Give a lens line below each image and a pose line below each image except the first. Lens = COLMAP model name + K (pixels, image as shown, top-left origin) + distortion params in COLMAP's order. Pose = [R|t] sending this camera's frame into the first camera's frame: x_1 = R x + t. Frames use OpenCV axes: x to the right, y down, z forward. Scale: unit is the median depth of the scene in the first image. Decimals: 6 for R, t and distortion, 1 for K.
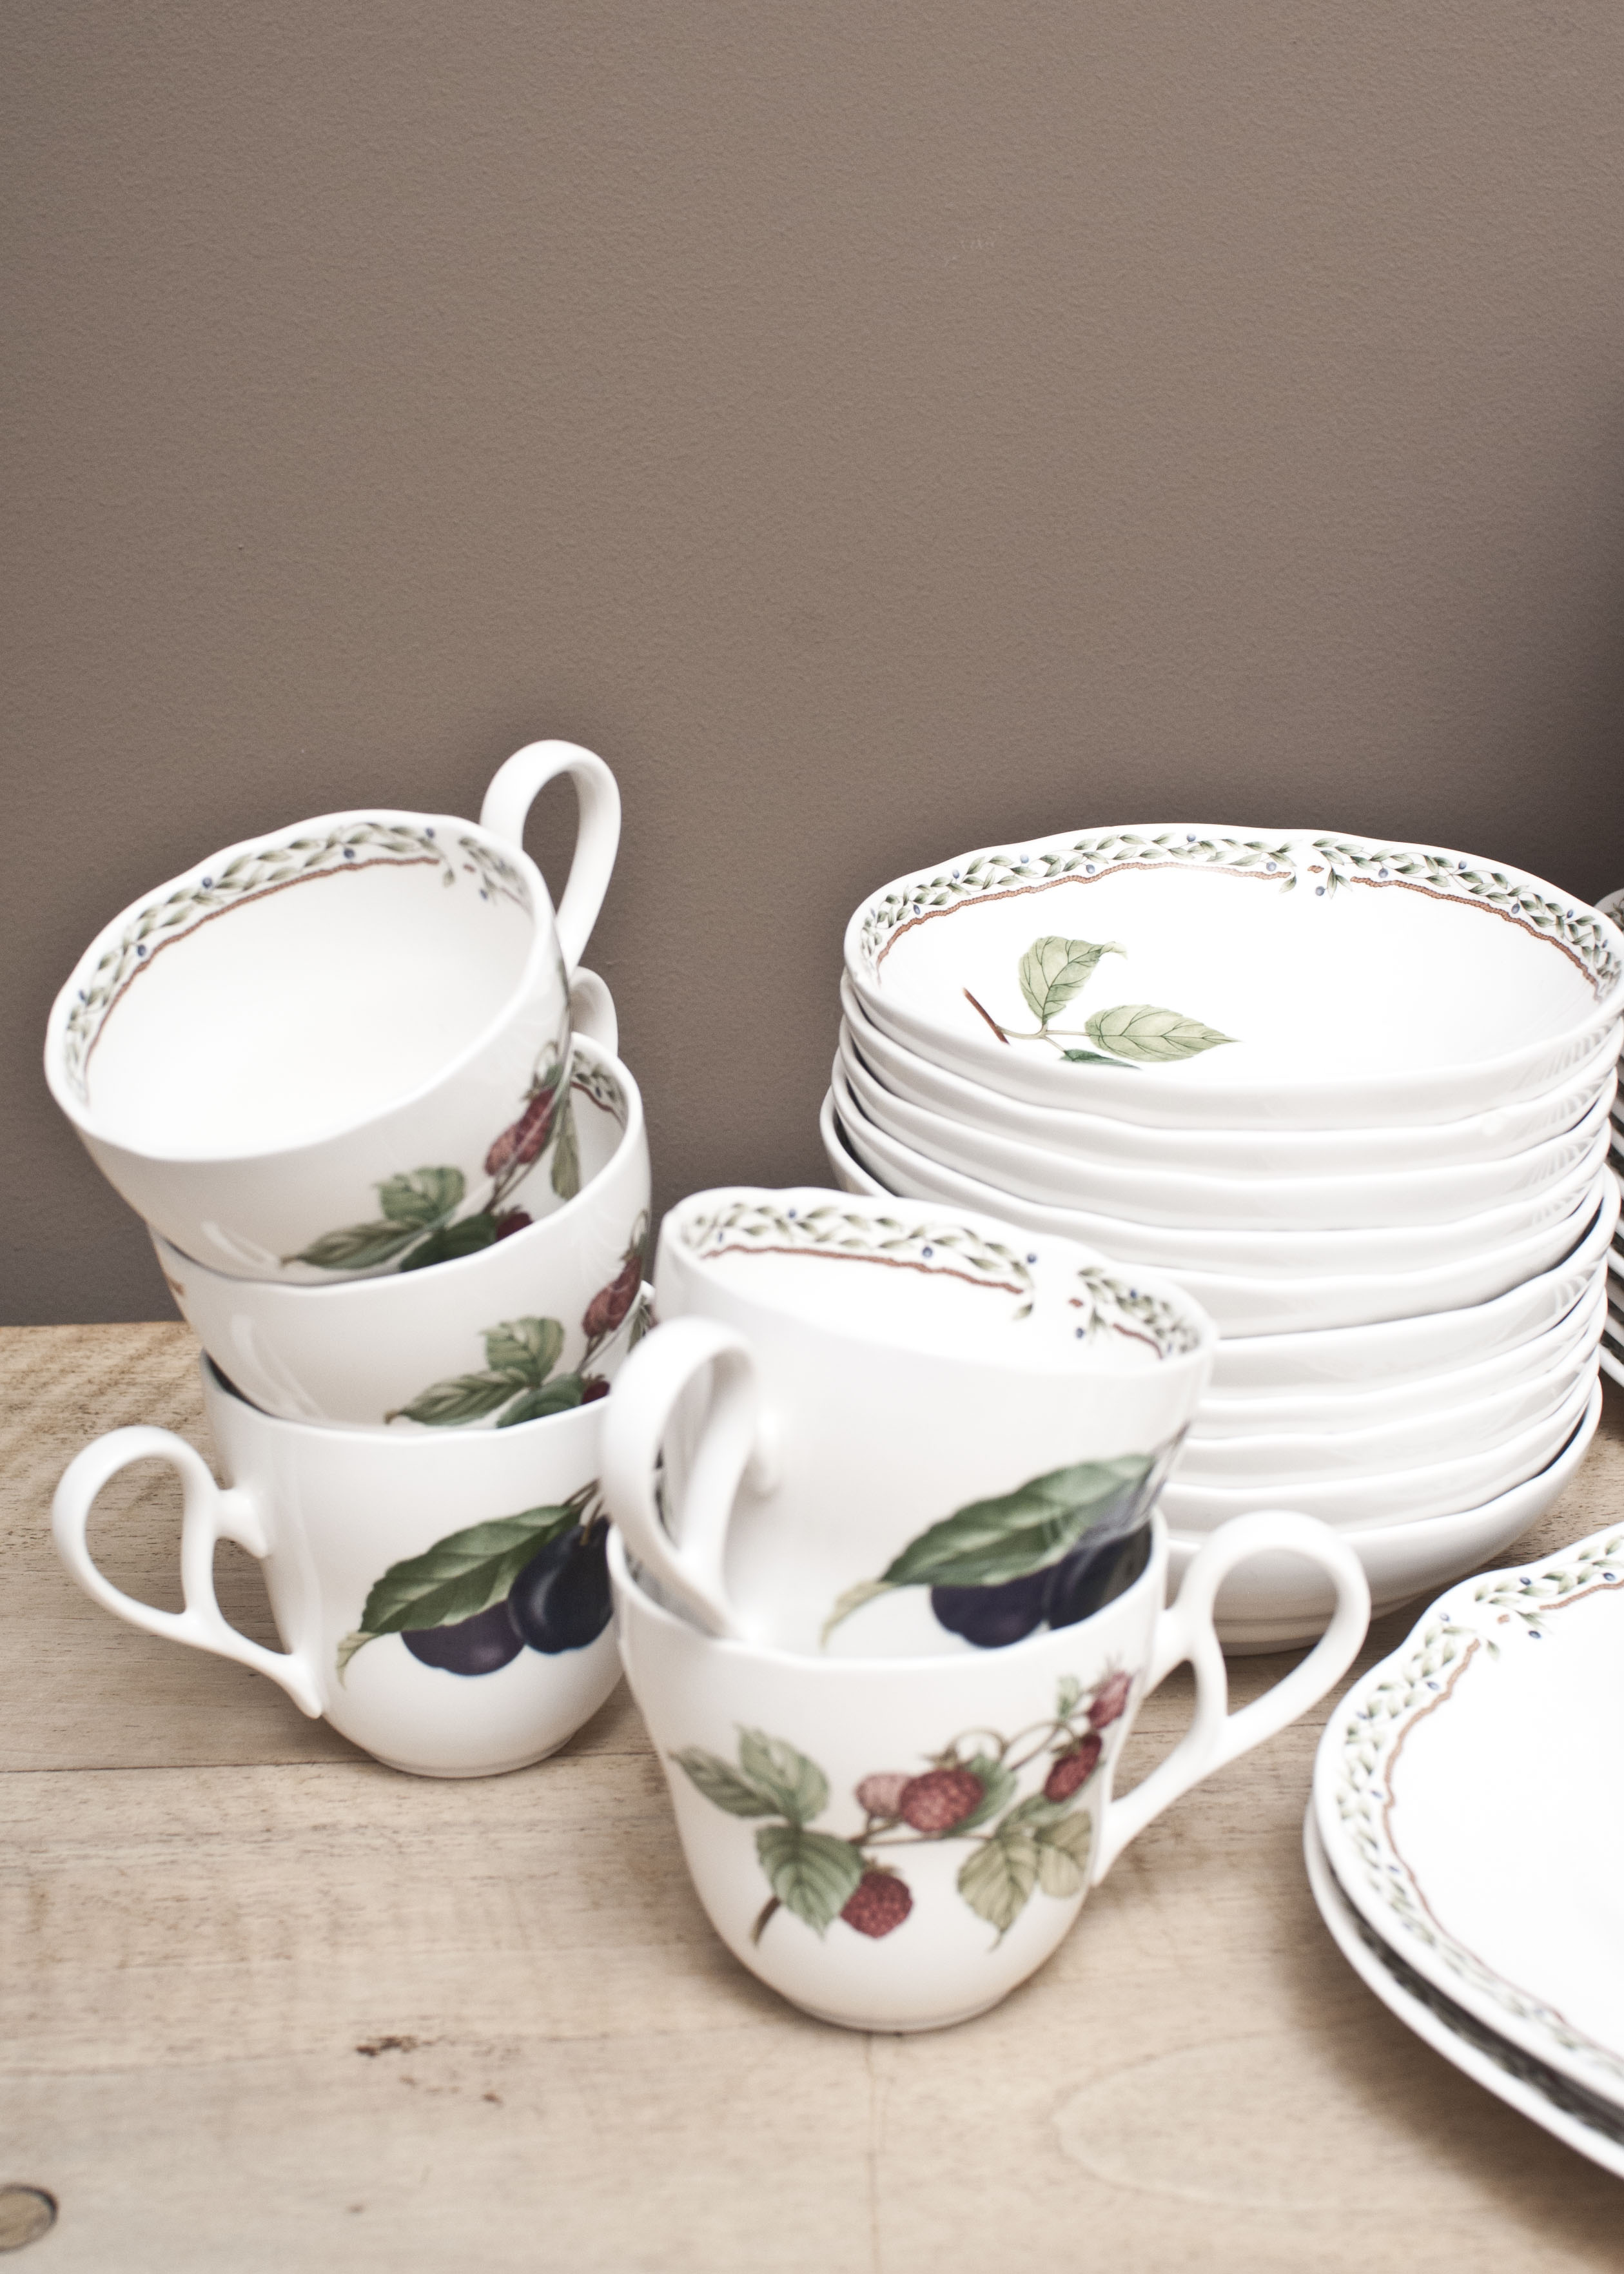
lens RADIAL K [[3449.1, 0, 737.3], [0, 3449.1, 1045.3], [0, 0, 1]] dist [-0.120302, 0.130234]
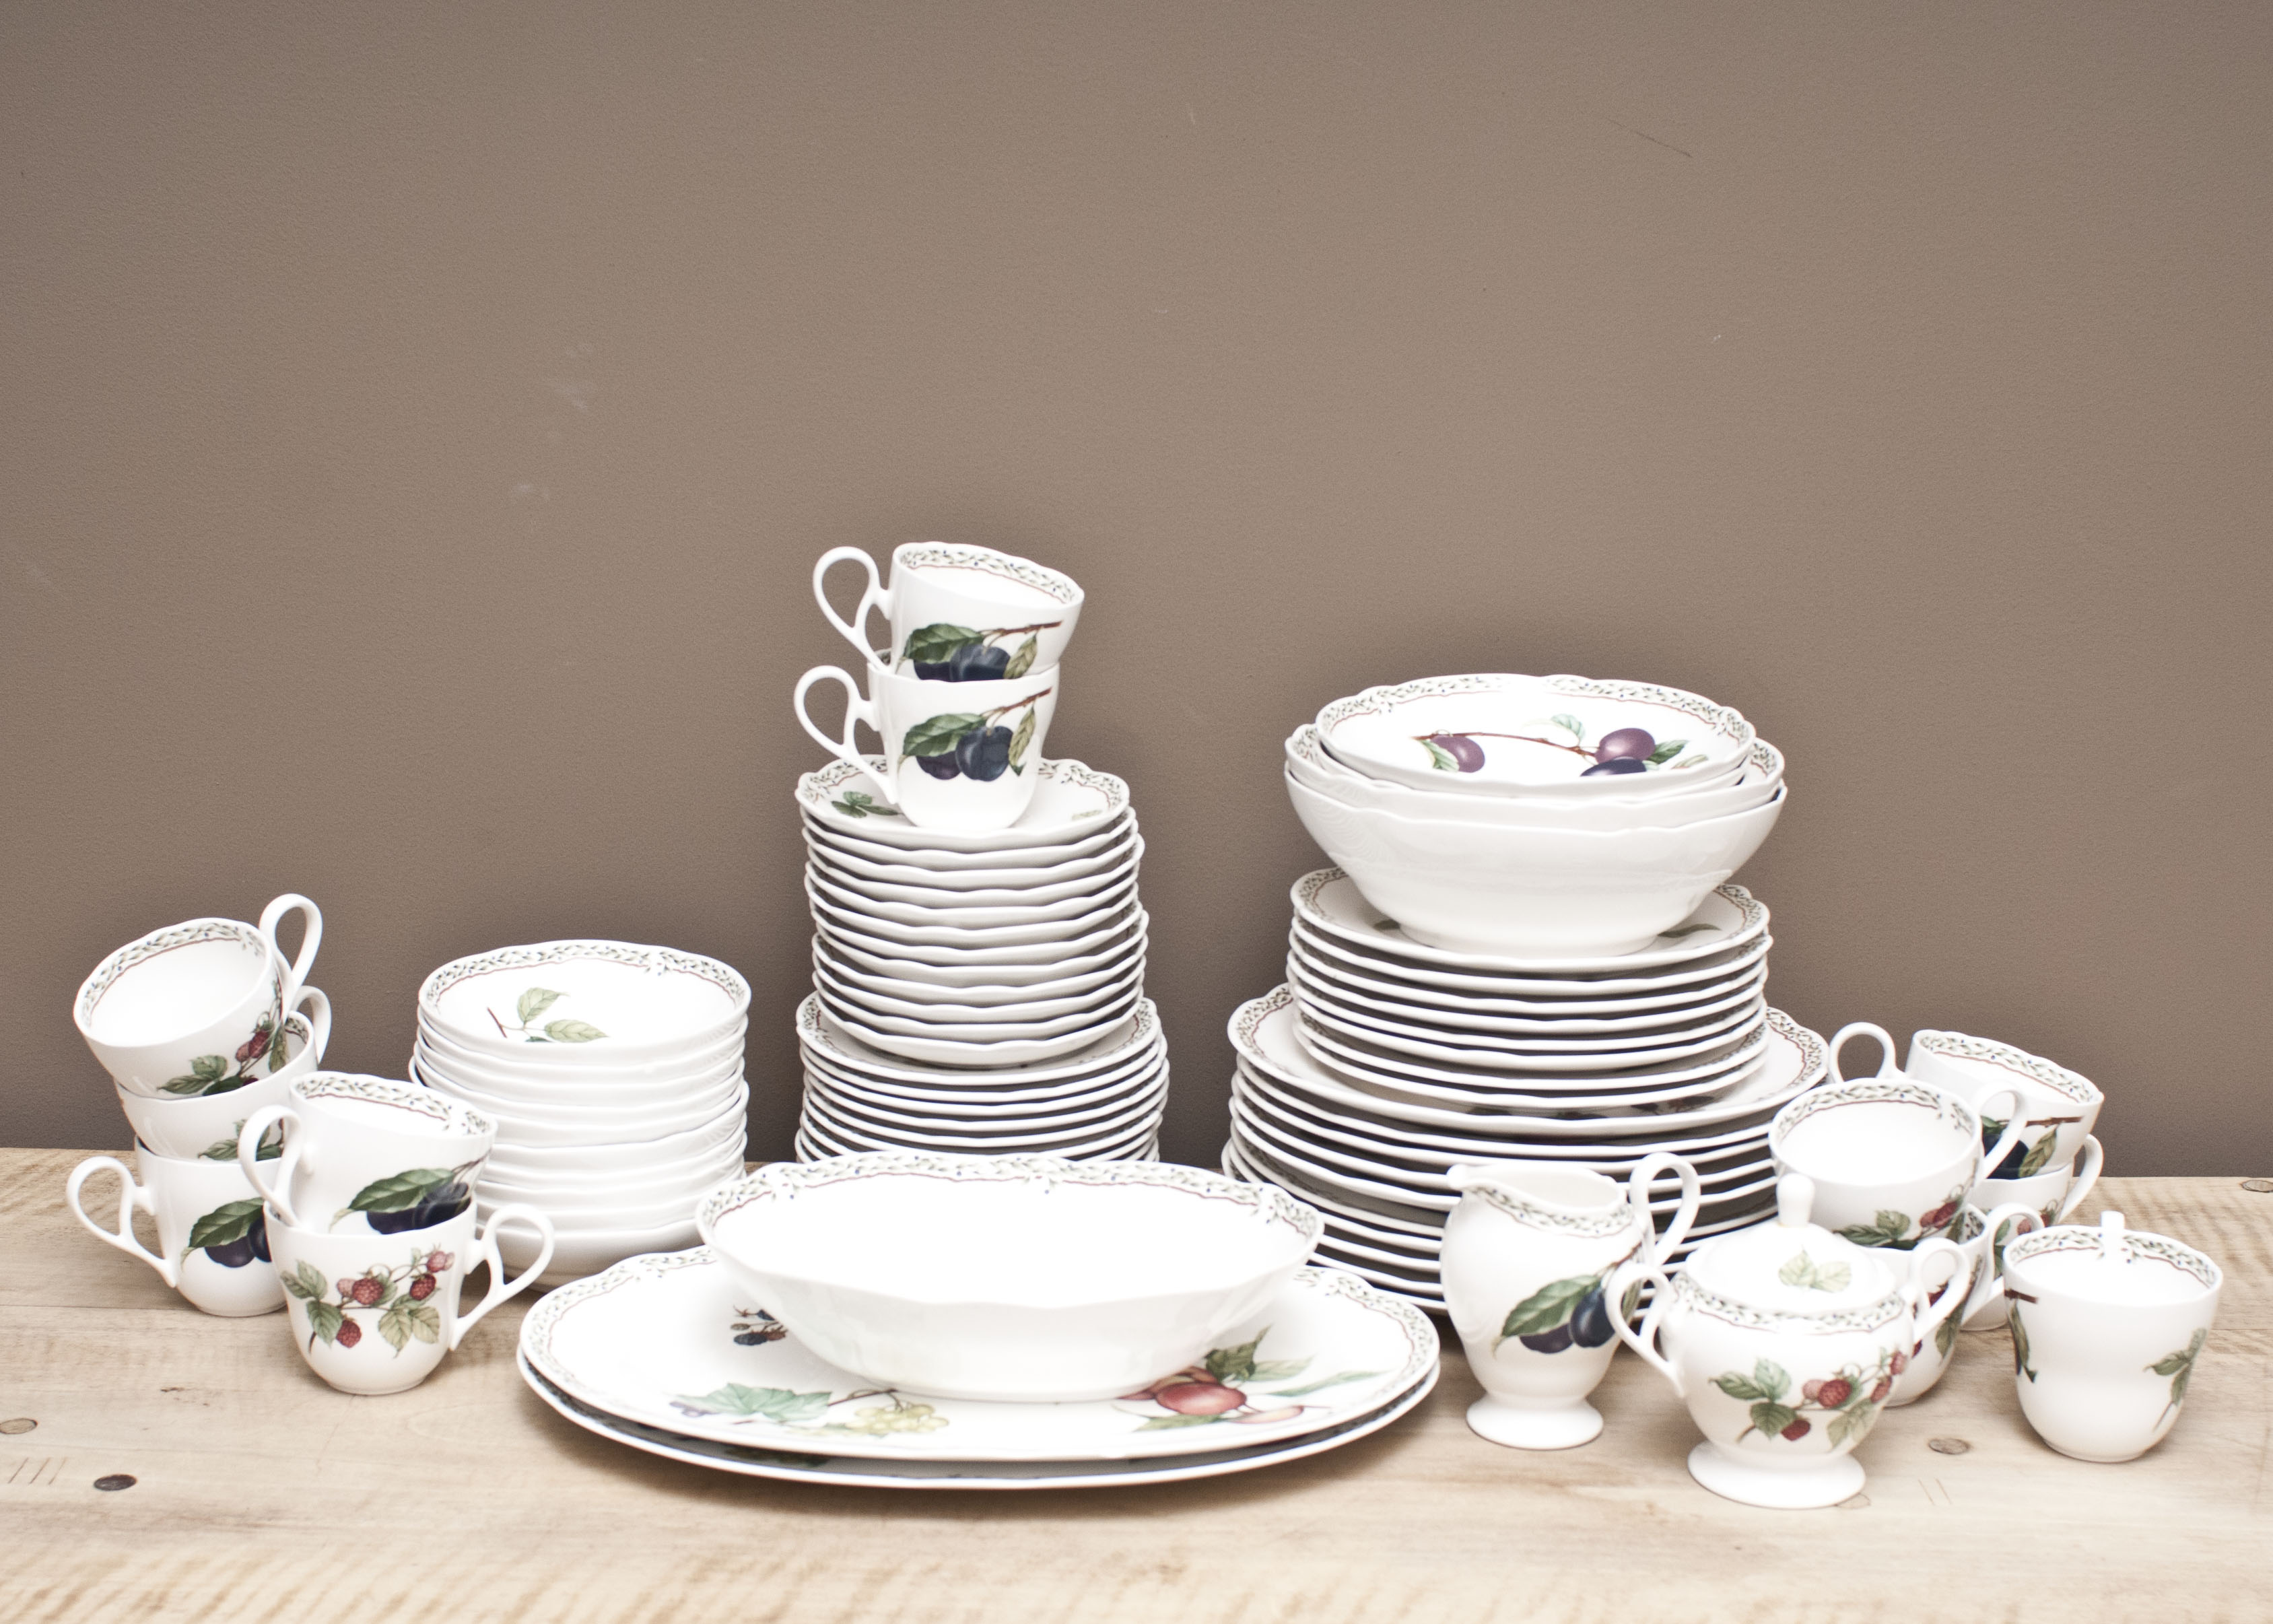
lens RADIAL K [[3579.8, 0, 1127.2], [0, 3579.8, 904.7], [0, 0, 1]] dist [-0.120240, 0.134154]
pose [[0.998237, 0.056180, 0.019129, 0.519542], [-0.054832, 0.996385, -0.064892, 0.054867], [-0.022705, 0.063728, 0.997709, -1.639666]]
